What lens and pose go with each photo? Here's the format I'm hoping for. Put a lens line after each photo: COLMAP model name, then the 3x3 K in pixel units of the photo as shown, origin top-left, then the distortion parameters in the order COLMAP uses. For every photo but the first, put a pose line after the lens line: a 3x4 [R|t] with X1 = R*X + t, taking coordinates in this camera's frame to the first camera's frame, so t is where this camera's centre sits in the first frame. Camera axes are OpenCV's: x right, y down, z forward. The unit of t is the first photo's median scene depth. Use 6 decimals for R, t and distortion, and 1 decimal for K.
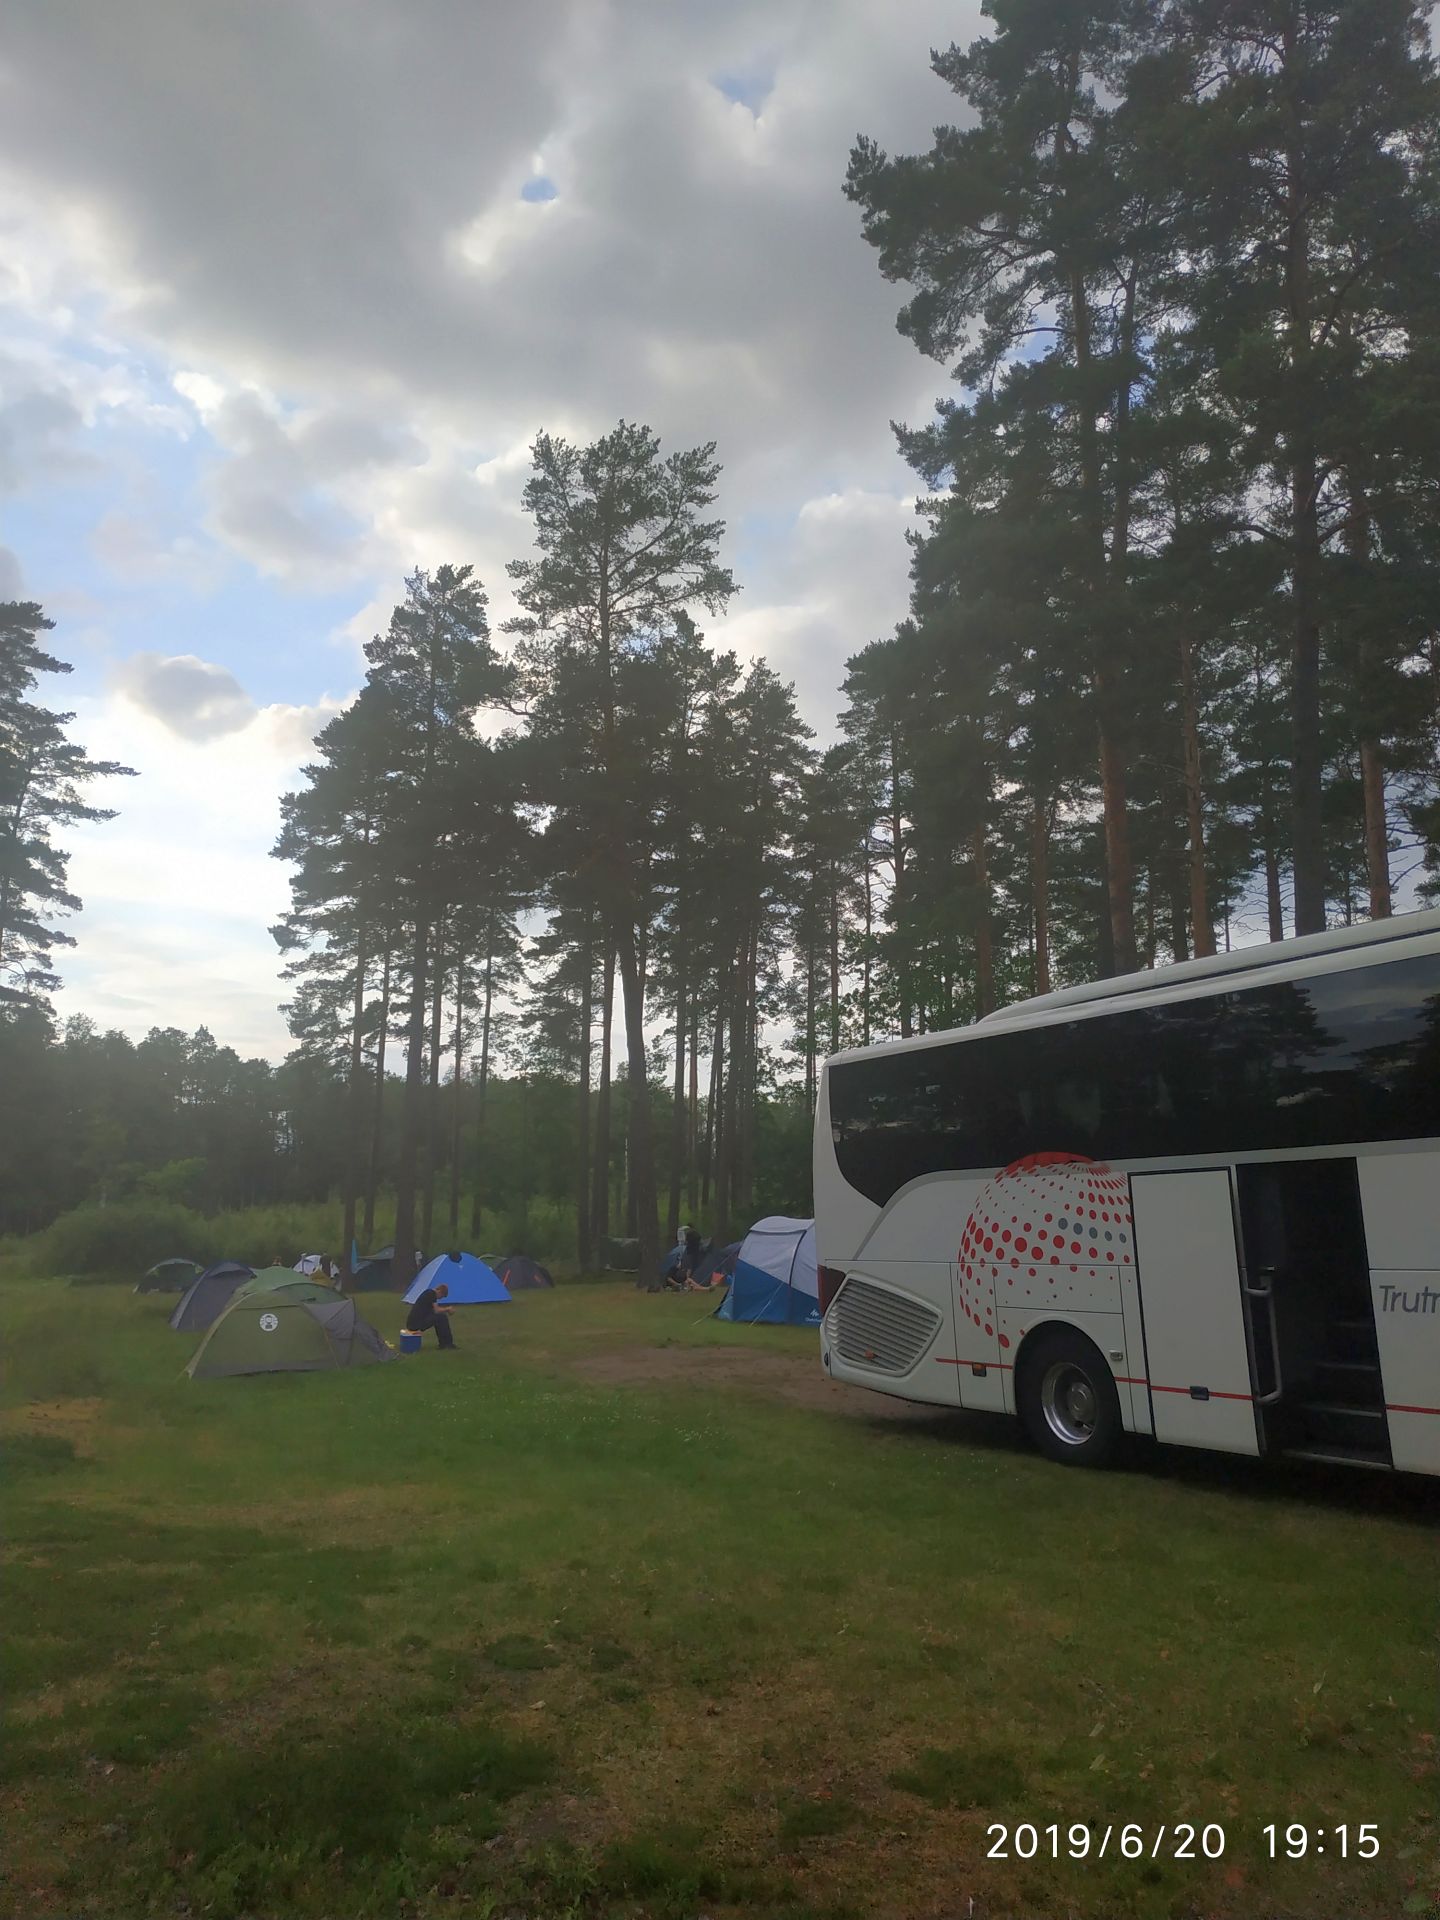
lens RADIAL K [[1368.4, 0, 729.7], [0, 1368.4, 944.7], [0, 0, 1]] dist [0.004232, -0.021573]
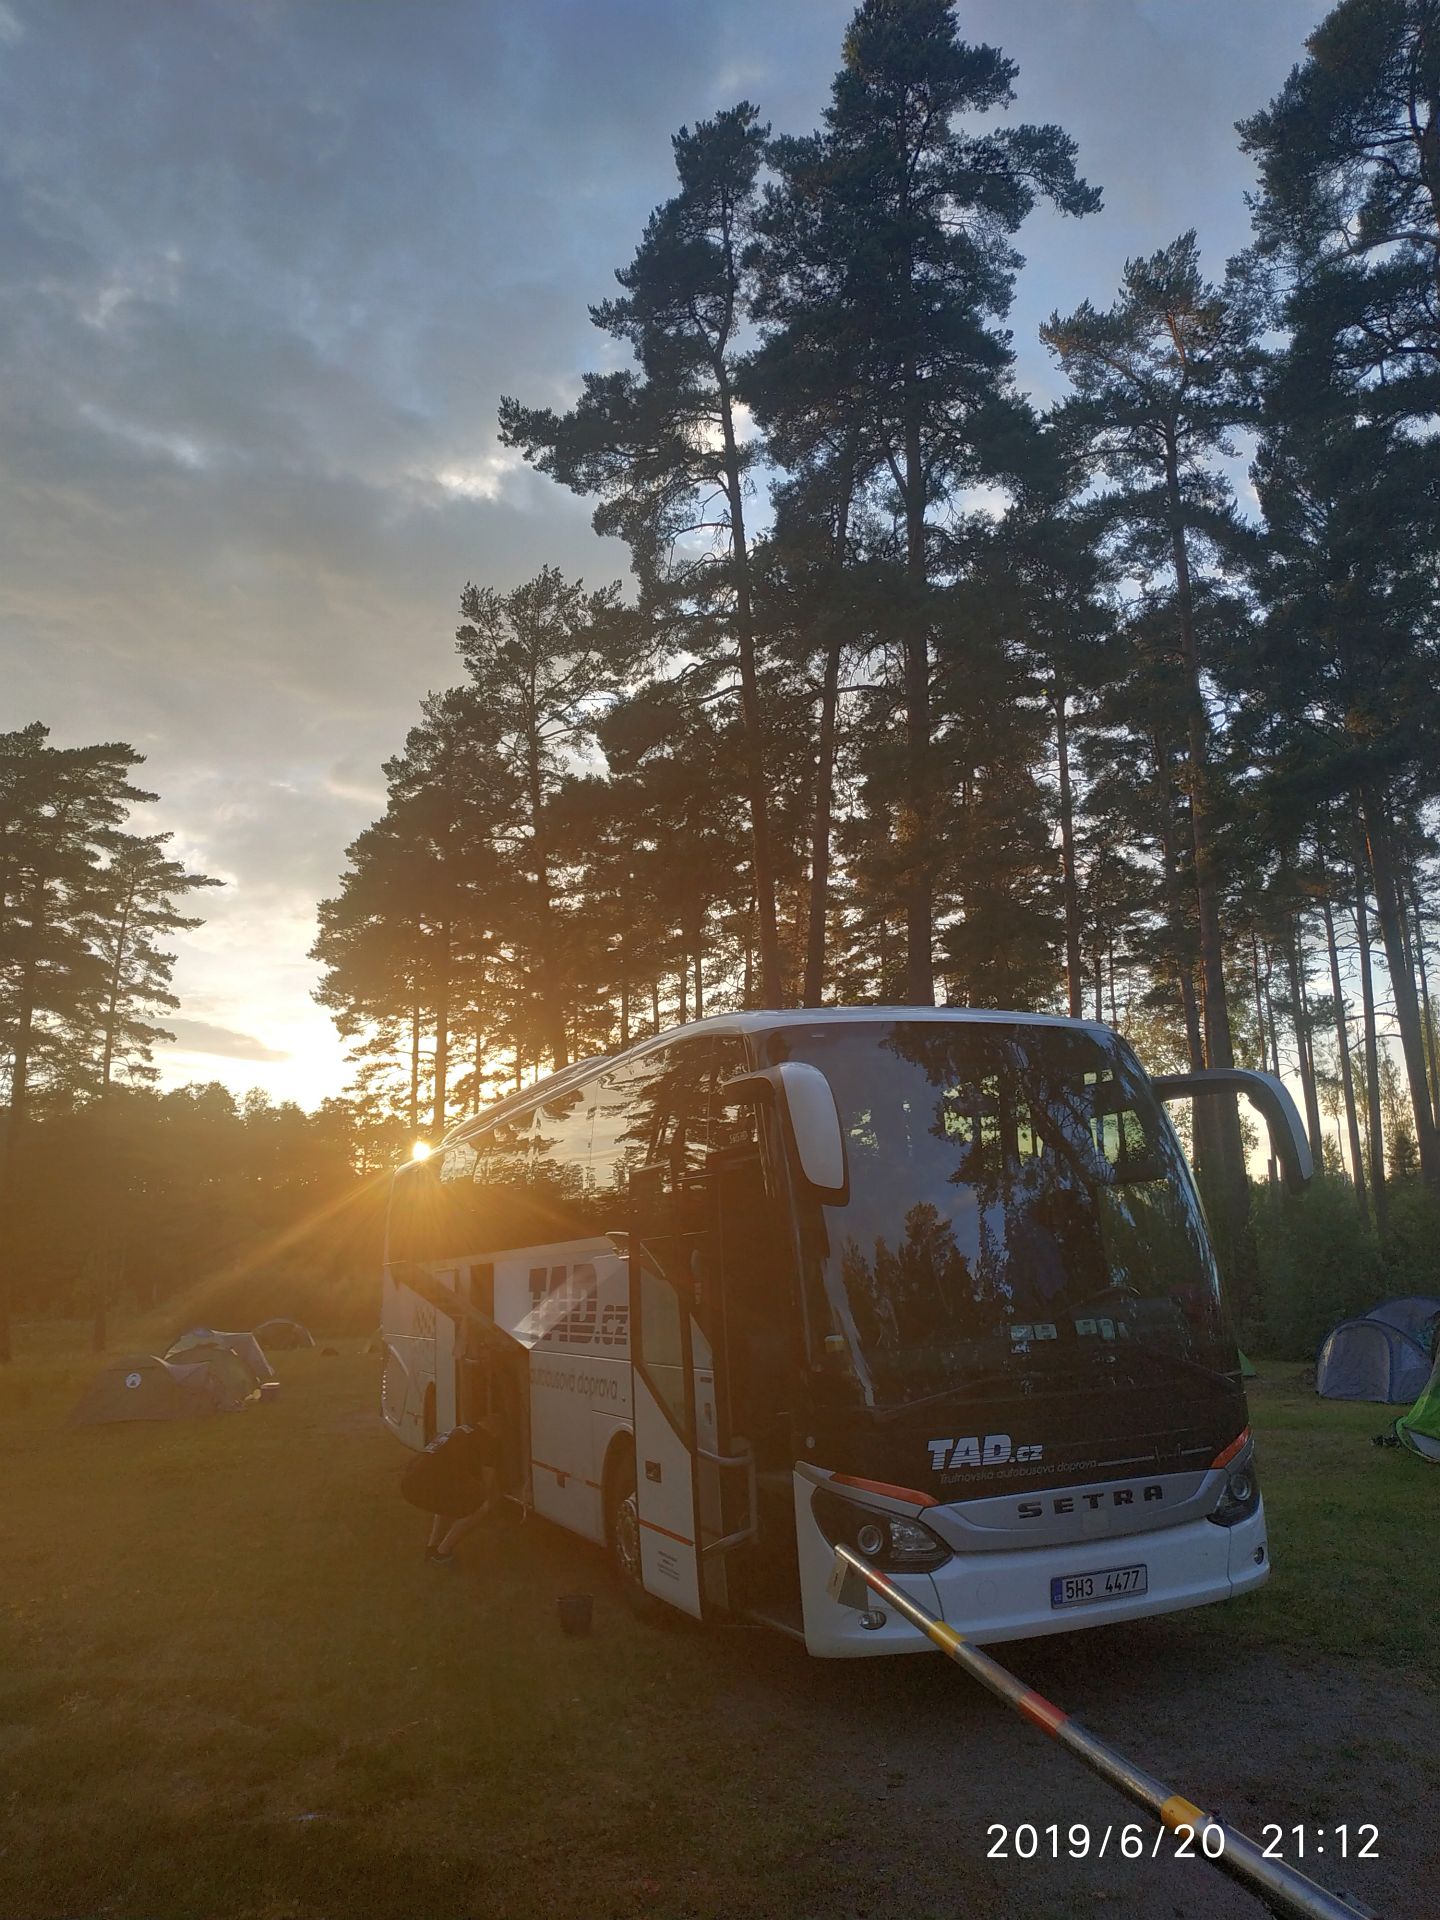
lens RADIAL K [[1368.4, 0, 715.8], [0, 1368.4, 940.6], [0, 0, 1]] dist [0.004232, -0.021573]
pose [[0.987482, -0.050605, -0.149394, 0.138564], [0.045045, 0.998169, -0.040372, -0.015760], [0.151163, 0.033138, 0.987953, -0.050941]]
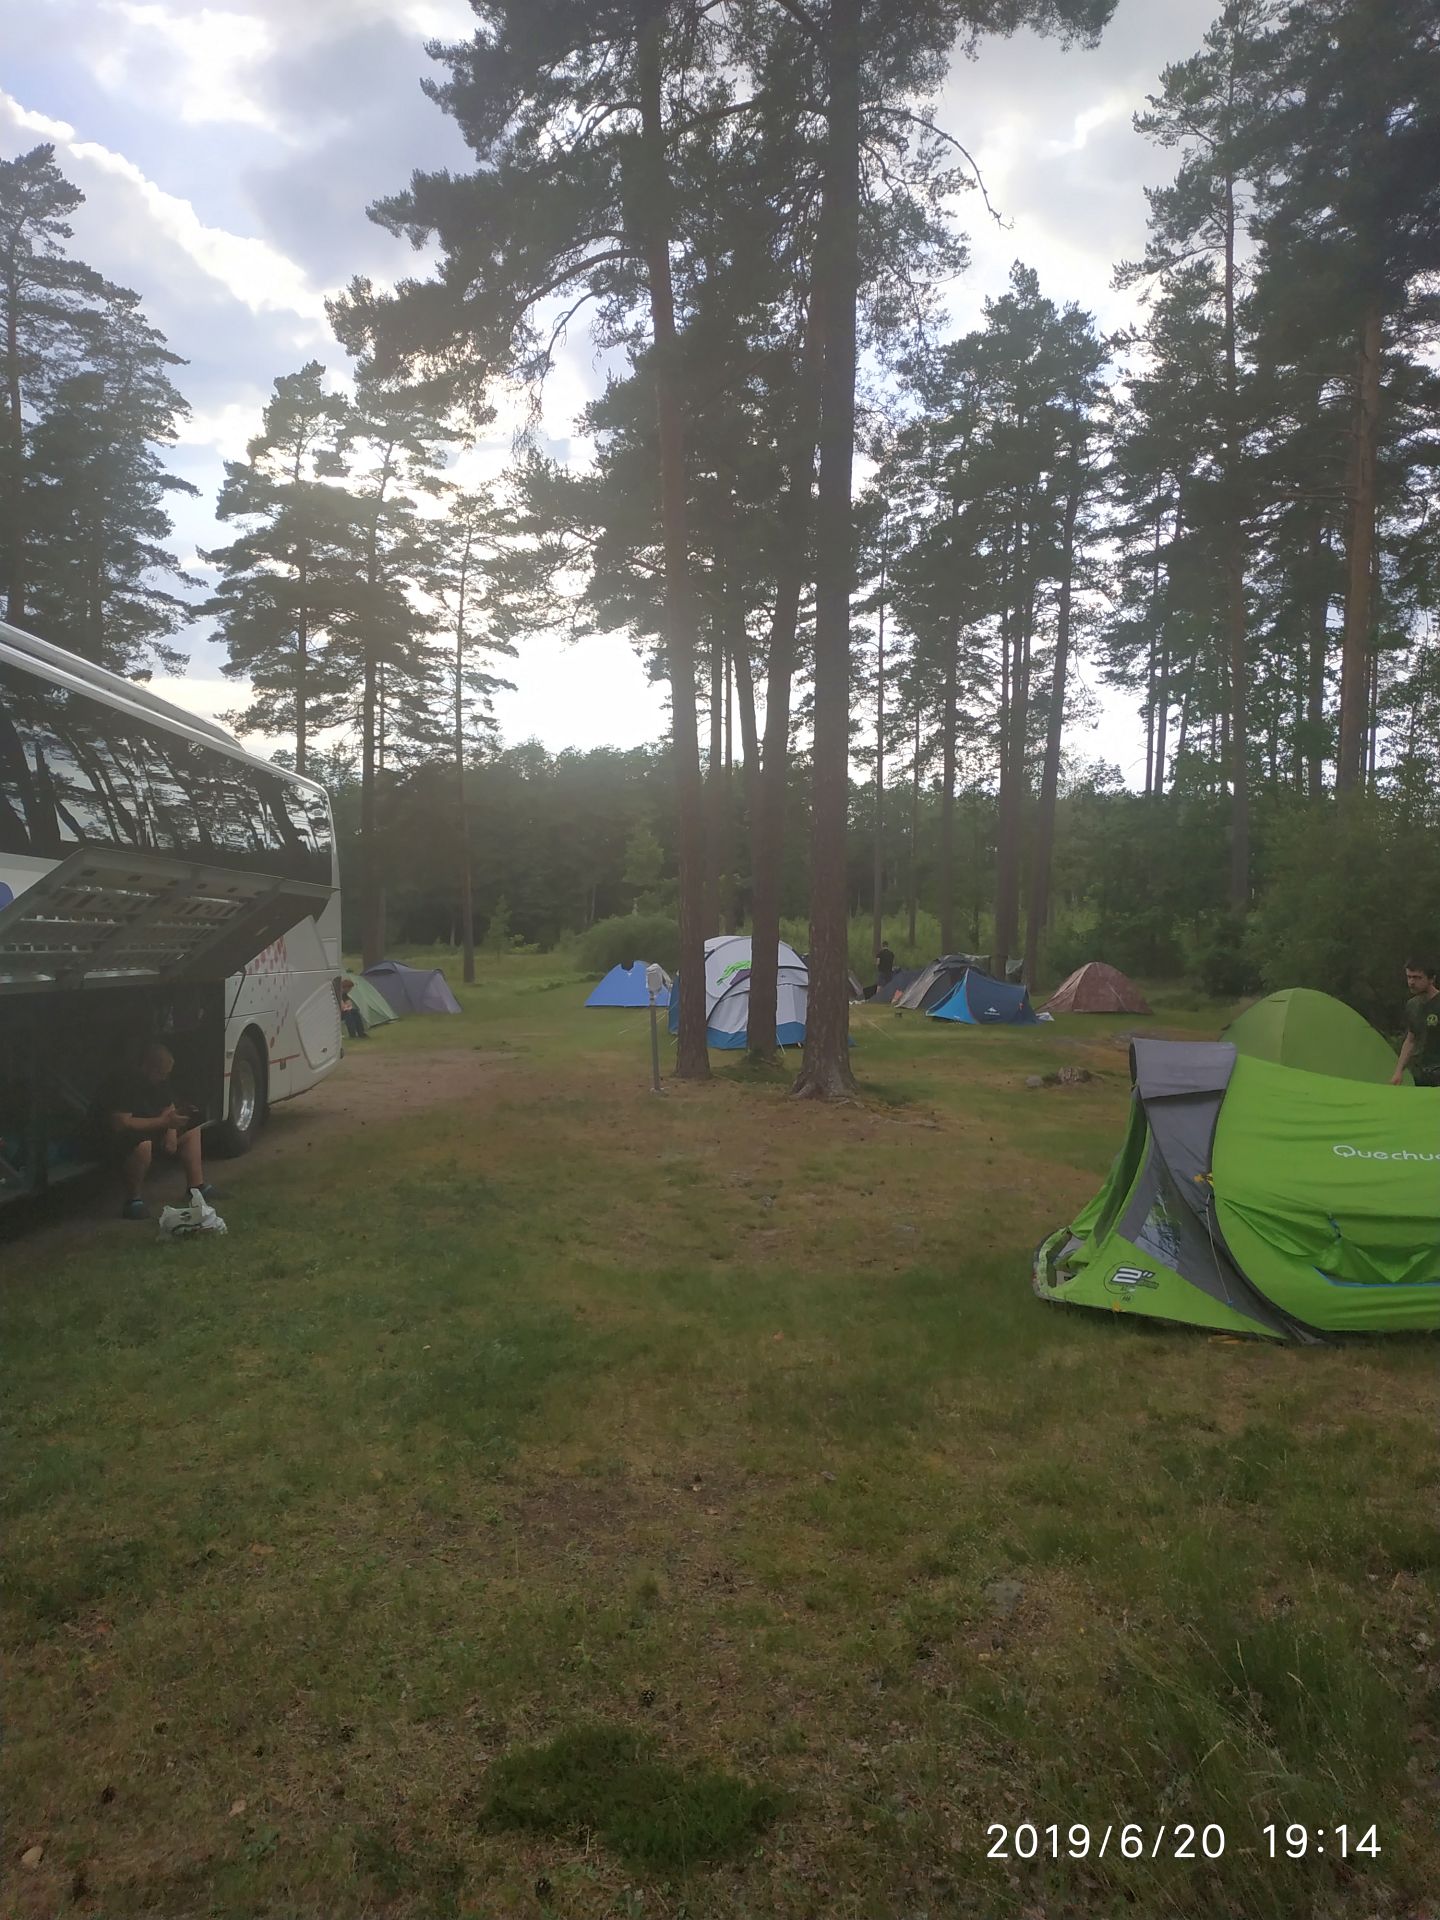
lens RADIAL K [[1368.4, 0, 713.3], [0, 1368.4, 946.8], [0, 0, 1]] dist [0.004232, -0.021573]
pose [[0.865644, 0.031789, -0.499649, 0.252329], [0.072145, 0.979646, 0.187319, 0.008976], [0.495434, -0.198199, 0.845732, 0.070755]]
